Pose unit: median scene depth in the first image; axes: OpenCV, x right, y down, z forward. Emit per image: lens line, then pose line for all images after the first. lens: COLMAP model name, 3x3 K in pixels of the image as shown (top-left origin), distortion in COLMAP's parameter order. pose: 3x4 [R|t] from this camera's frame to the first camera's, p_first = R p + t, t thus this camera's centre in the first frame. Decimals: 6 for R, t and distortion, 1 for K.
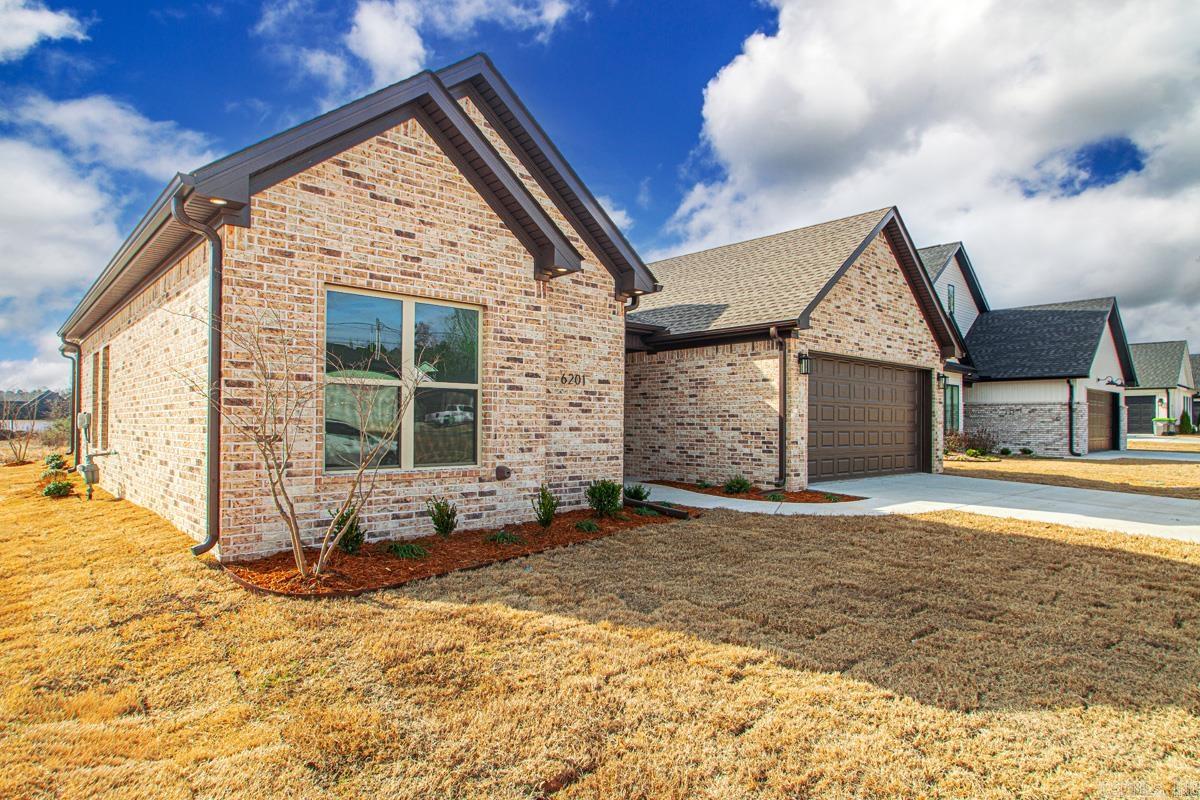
lens RADIAL K [[674.4, 0, 603.1], [0, 674.4, 421.5], [0, 0, 1]] dist [-0.019807, 0.000308]
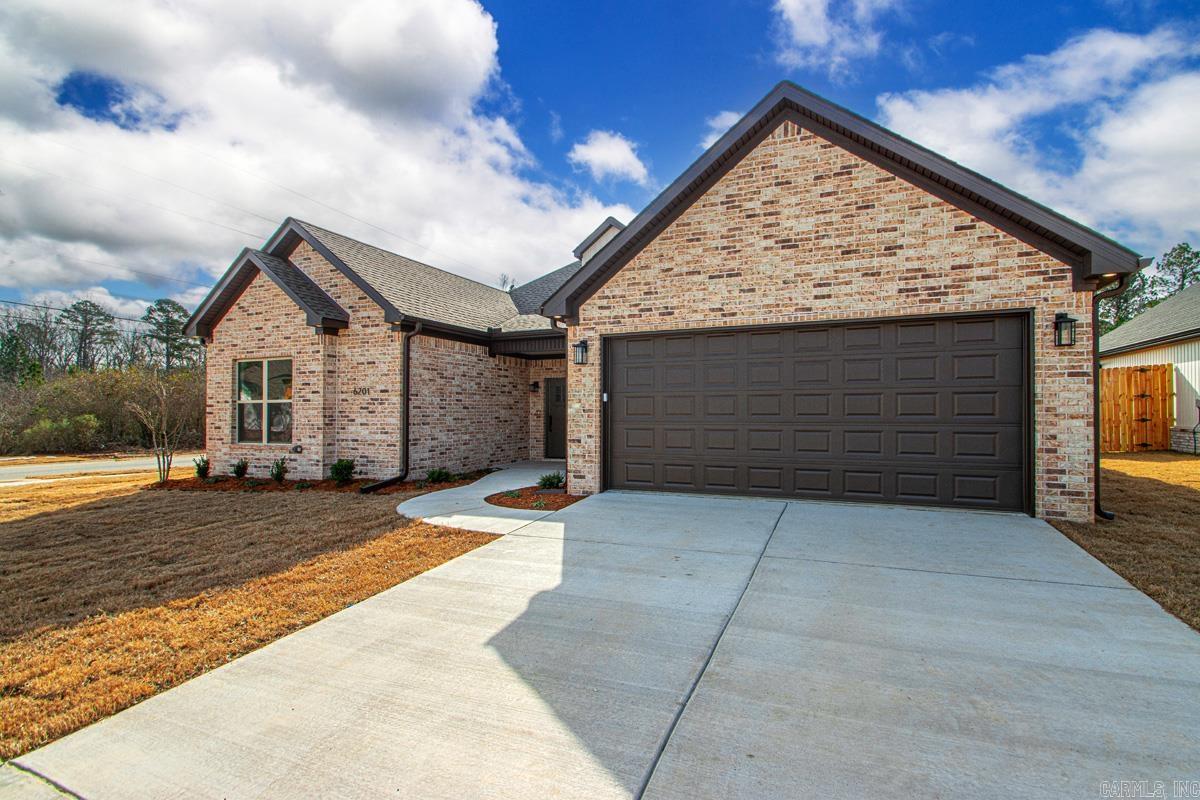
lens RADIAL K [[568.0, 0, 613.9], [0, 568.0, 406.9], [0, 0, 1]] dist [0.011771, -0.016084]
pose [[0.422523, -0.015941, -0.906212, 1.347964], [0.011148, 0.999861, -0.012391, -0.005605], [0.906283, -0.004867, 0.422642, 0.974091]]
